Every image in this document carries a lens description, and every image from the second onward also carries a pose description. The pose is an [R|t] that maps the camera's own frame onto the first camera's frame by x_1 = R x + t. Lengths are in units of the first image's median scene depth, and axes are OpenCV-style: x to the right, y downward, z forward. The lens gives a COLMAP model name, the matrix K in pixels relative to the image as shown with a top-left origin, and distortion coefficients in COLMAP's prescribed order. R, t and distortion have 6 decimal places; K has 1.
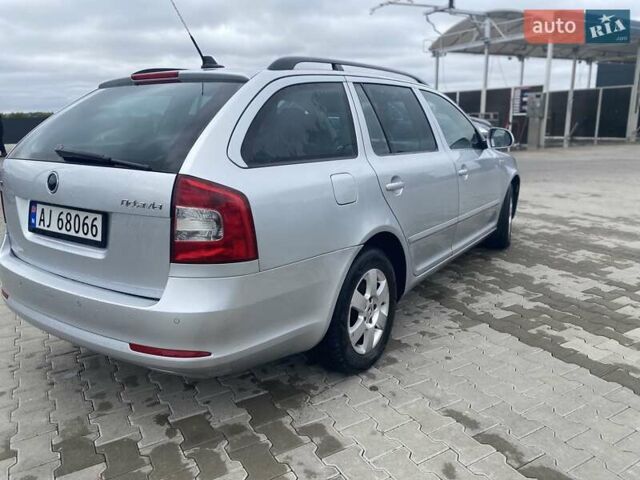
lens RADIAL K [[484.1, 0, 319.2], [0, 484.1, 237.9], [0, 0, 1]] dist [0.026651, -0.023202]
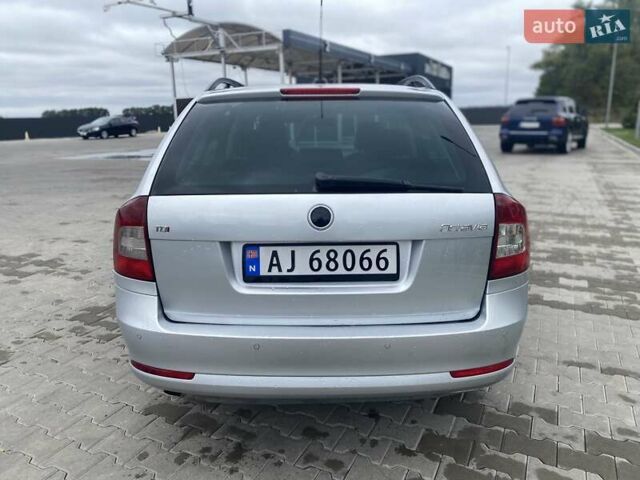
lens RADIAL K [[484.1, 0, 320.4], [0, 484.1, 237.6], [0, 0, 1]] dist [0.026651, -0.023202]
pose [[0.832386, -0.133079, 0.537981, -0.771027], [0.138118, 0.989925, 0.031174, -0.079783], [-0.536710, 0.048356, 0.842380, 0.220574]]
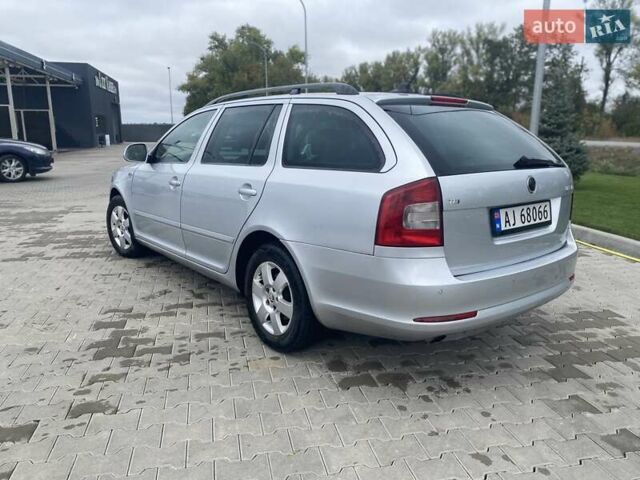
lens RADIAL K [[484.1, 0, 317.1], [0, 484.1, 242.7], [0, 0, 1]] dist [0.026651, -0.023202]
pose [[0.306766, -0.195565, 0.931477, -1.469320], [0.221394, 0.966480, 0.130002, -0.195361], [-0.925678, 0.166343, 0.339781, 0.850283]]
